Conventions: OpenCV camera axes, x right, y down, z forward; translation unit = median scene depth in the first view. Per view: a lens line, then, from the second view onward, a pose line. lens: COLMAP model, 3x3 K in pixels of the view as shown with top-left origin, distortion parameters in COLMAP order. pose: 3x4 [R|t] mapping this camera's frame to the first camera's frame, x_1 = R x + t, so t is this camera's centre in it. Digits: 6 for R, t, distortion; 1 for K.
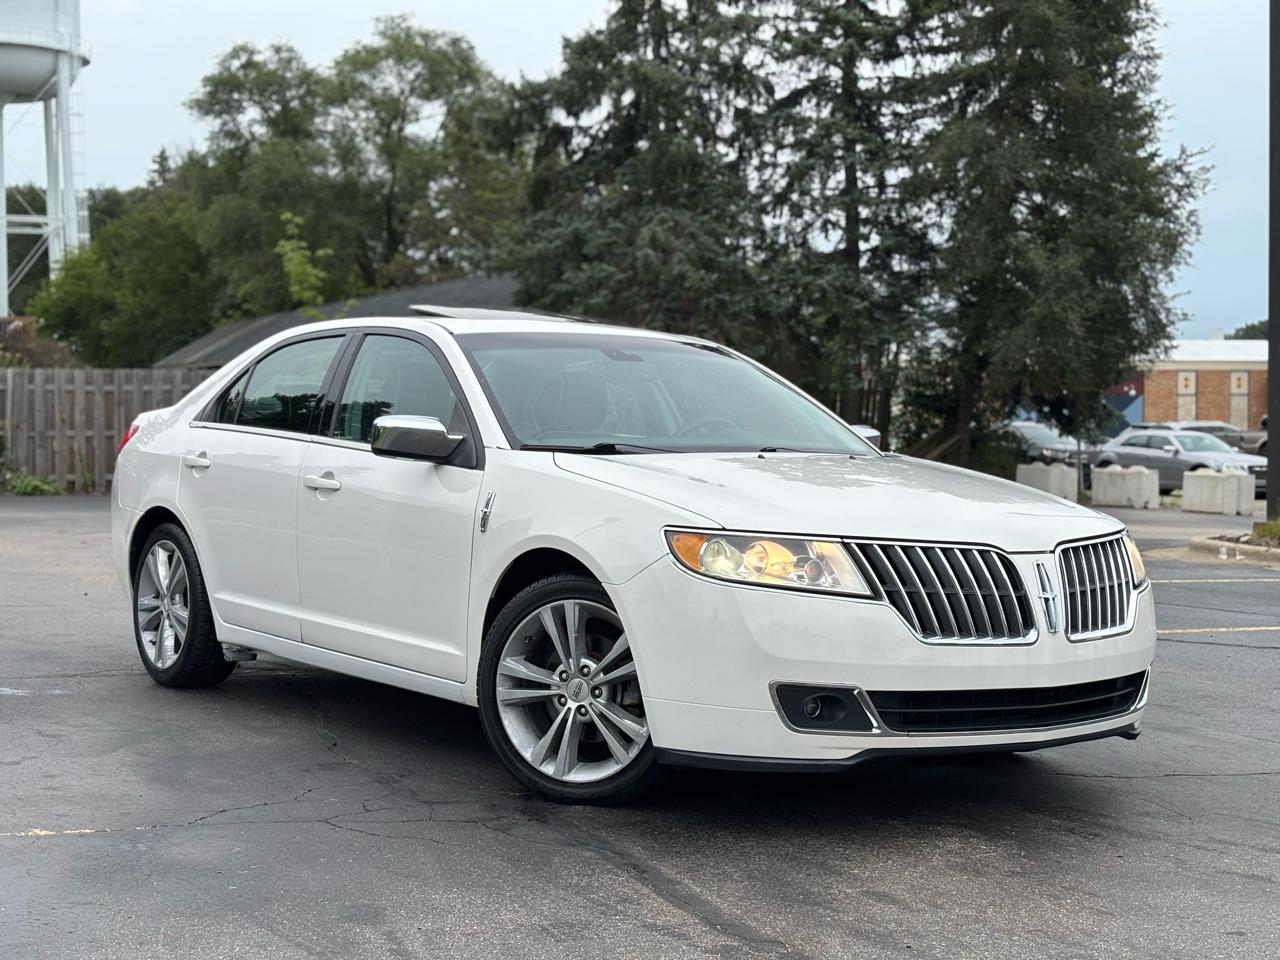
lens RADIAL K [[1841.0, 0, 571.2], [0, 1841.0, 561.8], [0, 0, 1]] dist [0.319914, -1.266798]
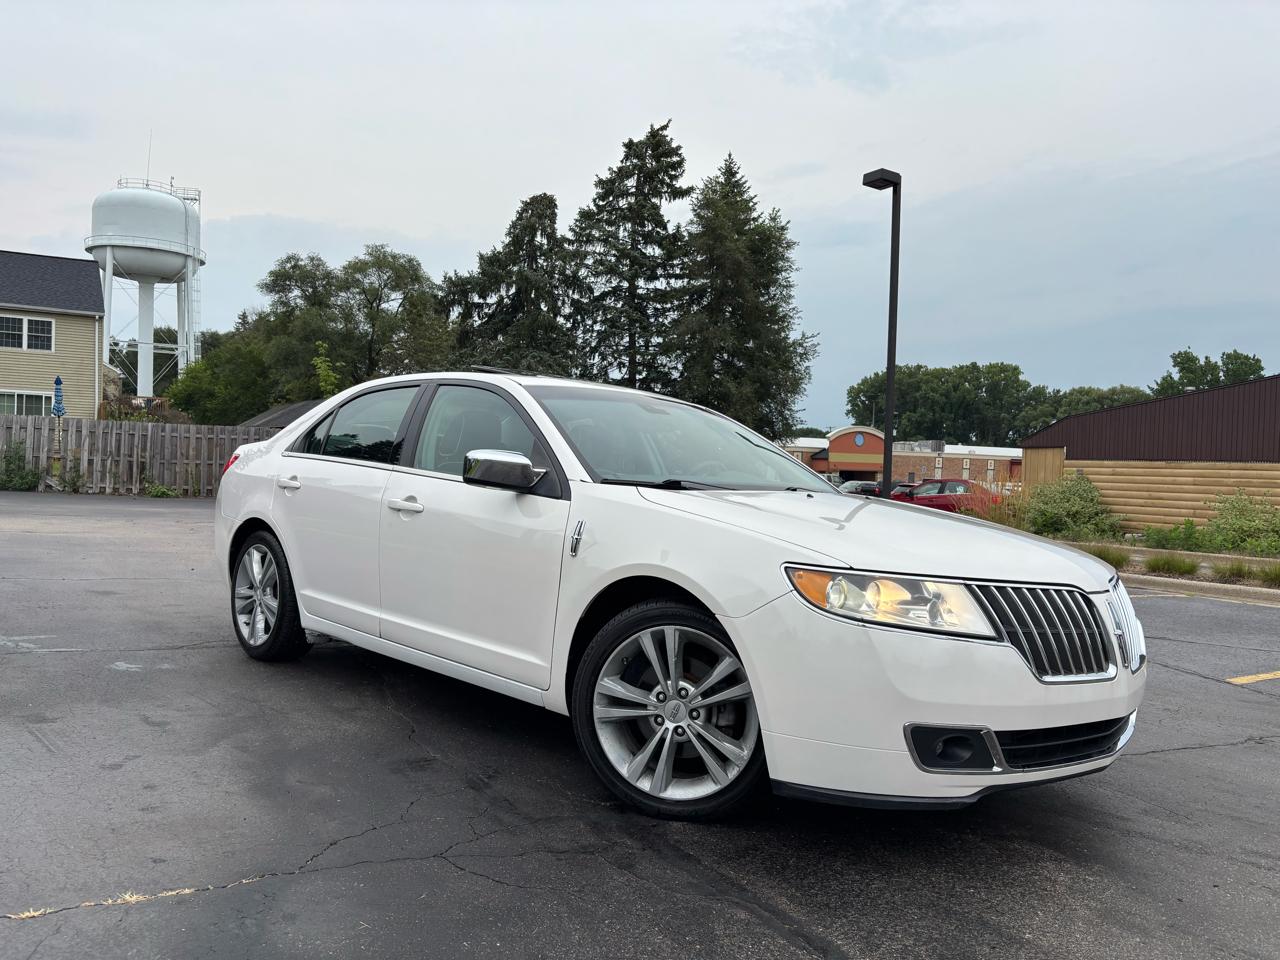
lens RADIAL K [[962.9, 0, 620.6], [0, 962.9, 525.2], [0, 0, 1]] dist [0.032868, -0.005238]
pose [[0.986733, 0.023926, 0.160580, -0.083134], [-0.021467, 0.999624, -0.017030, -0.019141], [-0.160927, 0.013357, 0.986876, 0.317439]]
